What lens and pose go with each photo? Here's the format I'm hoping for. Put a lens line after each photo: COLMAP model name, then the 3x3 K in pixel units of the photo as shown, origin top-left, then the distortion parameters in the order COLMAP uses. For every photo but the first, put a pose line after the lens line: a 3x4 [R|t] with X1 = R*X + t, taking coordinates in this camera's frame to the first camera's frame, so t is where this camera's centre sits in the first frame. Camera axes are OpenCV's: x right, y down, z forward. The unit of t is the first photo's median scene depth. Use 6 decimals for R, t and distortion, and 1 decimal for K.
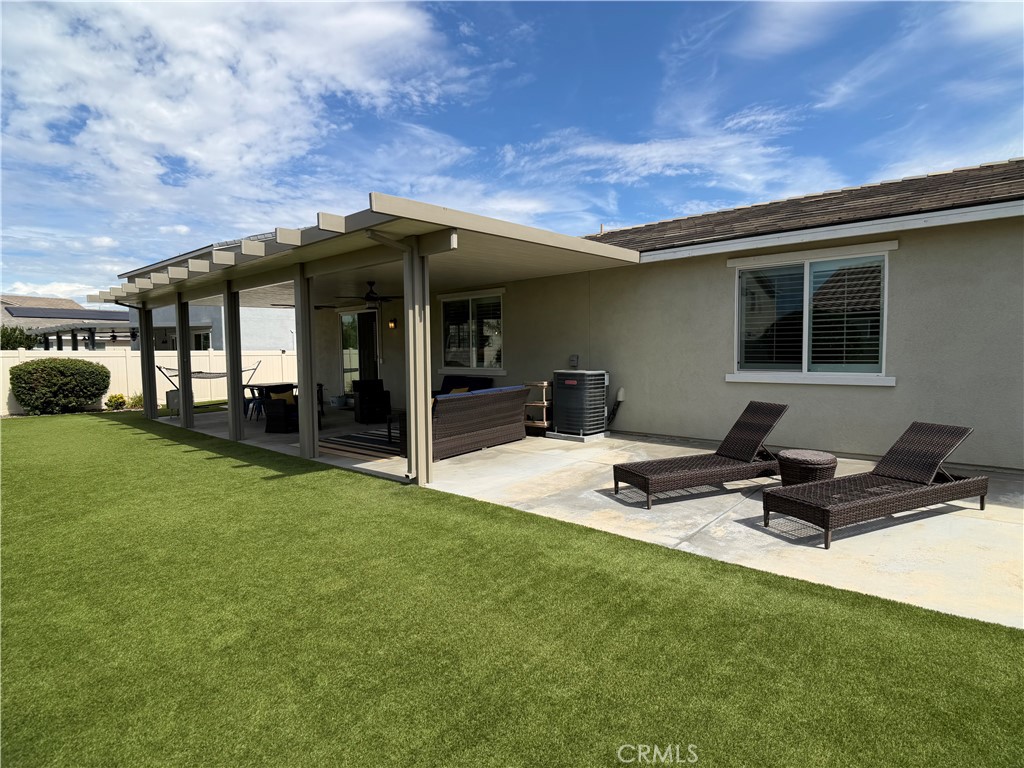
lens RADIAL K [[536.9, 0, 513.5], [0, 536.9, 384.7], [0, 0, 1]] dist [0.001080, -0.000989]
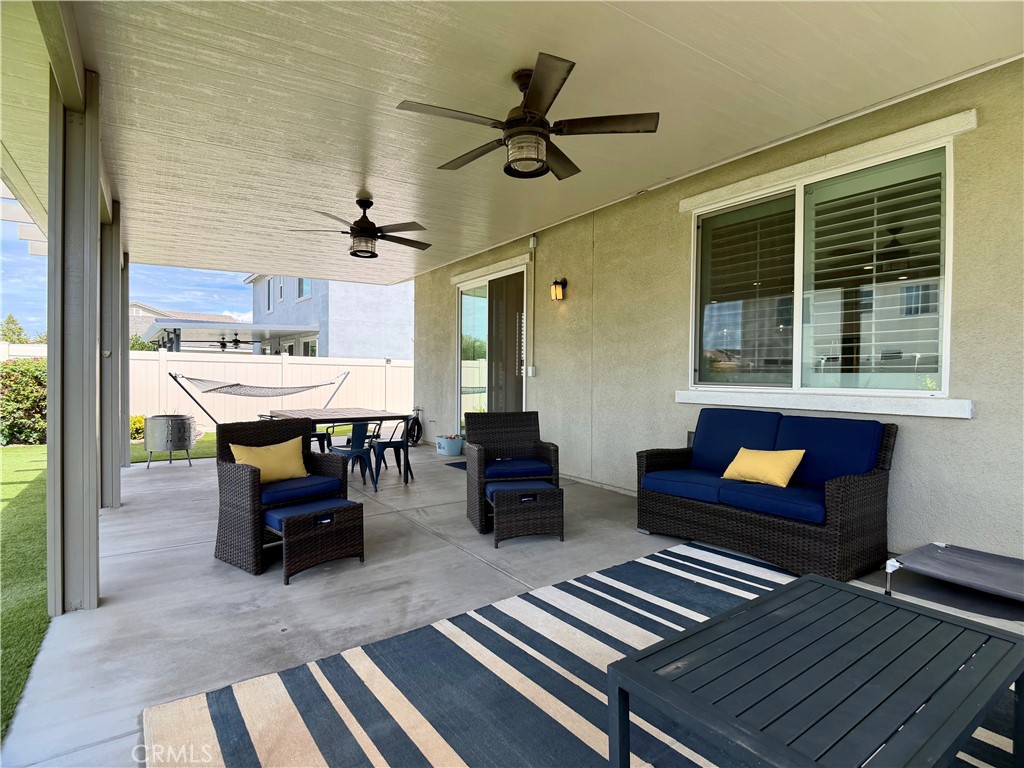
lens RADIAL K [[536.9, 0, 511.1], [0, 536.9, 382.5], [0, 0, 1]] dist [0.001080, -0.000989]
pose [[0.967041, 0.025072, -0.253382, -0.137313], [-0.038190, 0.998165, -0.046983, -0.010501], [0.251740, 0.055111, 0.966225, 0.517834]]
